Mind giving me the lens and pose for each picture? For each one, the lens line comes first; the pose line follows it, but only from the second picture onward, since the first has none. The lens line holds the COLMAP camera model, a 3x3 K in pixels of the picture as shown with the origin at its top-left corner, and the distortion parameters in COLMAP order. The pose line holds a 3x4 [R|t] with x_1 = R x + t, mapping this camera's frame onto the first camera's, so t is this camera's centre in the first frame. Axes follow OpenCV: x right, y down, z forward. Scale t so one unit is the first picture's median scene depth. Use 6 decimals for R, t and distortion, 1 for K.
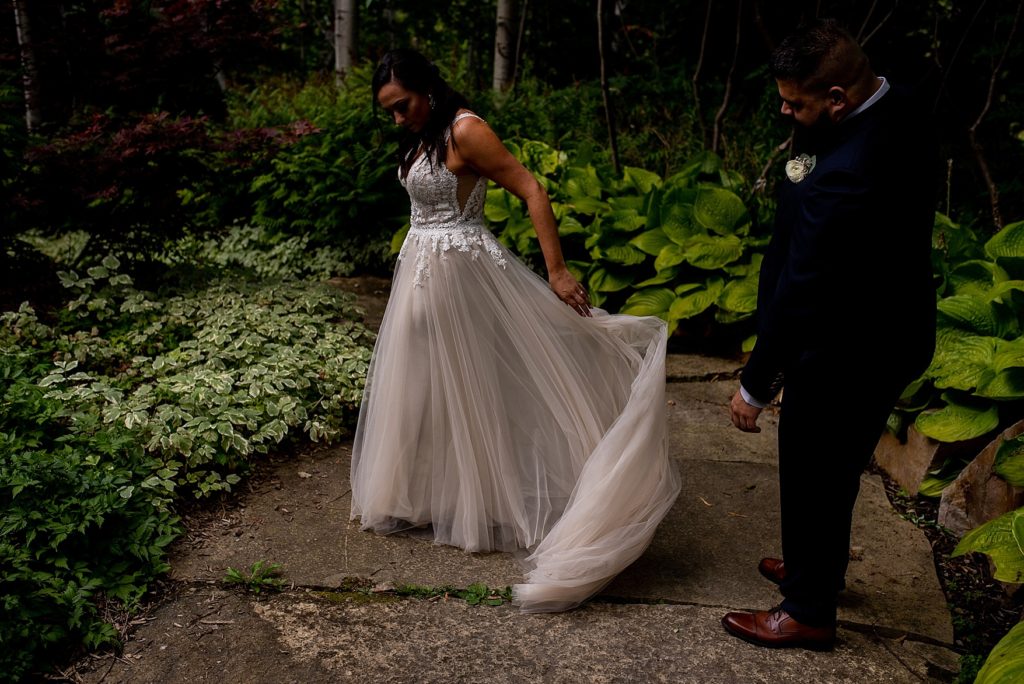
lens RADIAL K [[989.4, 0, 532.0], [0, 989.4, 316.3], [0, 0, 1]] dist [-0.011527, 0.000000]
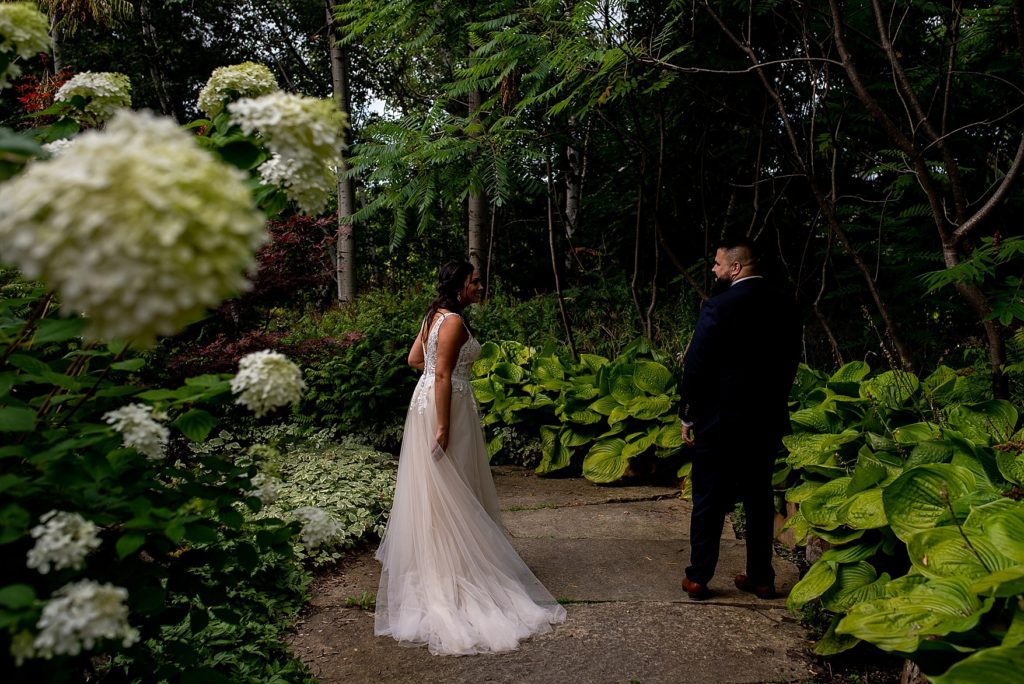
lens RADIAL K [[989.4, 0, 513.5], [0, 989.4, 337.1], [0, 0, 1]] dist [-0.011527, 0.000000]
pose [[0.997406, -0.069653, 0.018146, -0.019525], [0.071861, 0.977975, -0.195962, 0.089557], [-0.004097, 0.196758, 0.980444, -0.330883]]
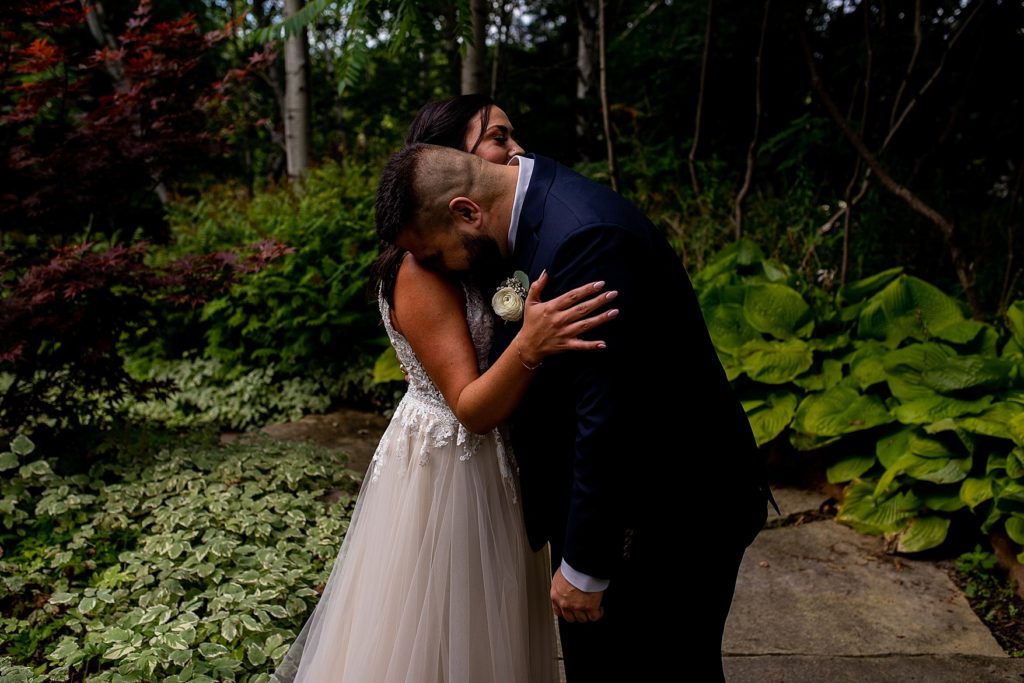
lens RADIAL K [[989.4, 0, 527.4], [0, 989.4, 320.2], [0, 0, 1]] dist [-0.011527, 0.000000]
pose [[0.996460, -0.070549, 0.045713, -0.056562], [0.074132, 0.993861, -0.082127, -0.045508], [-0.039638, 0.085225, 0.995573, 0.180929]]
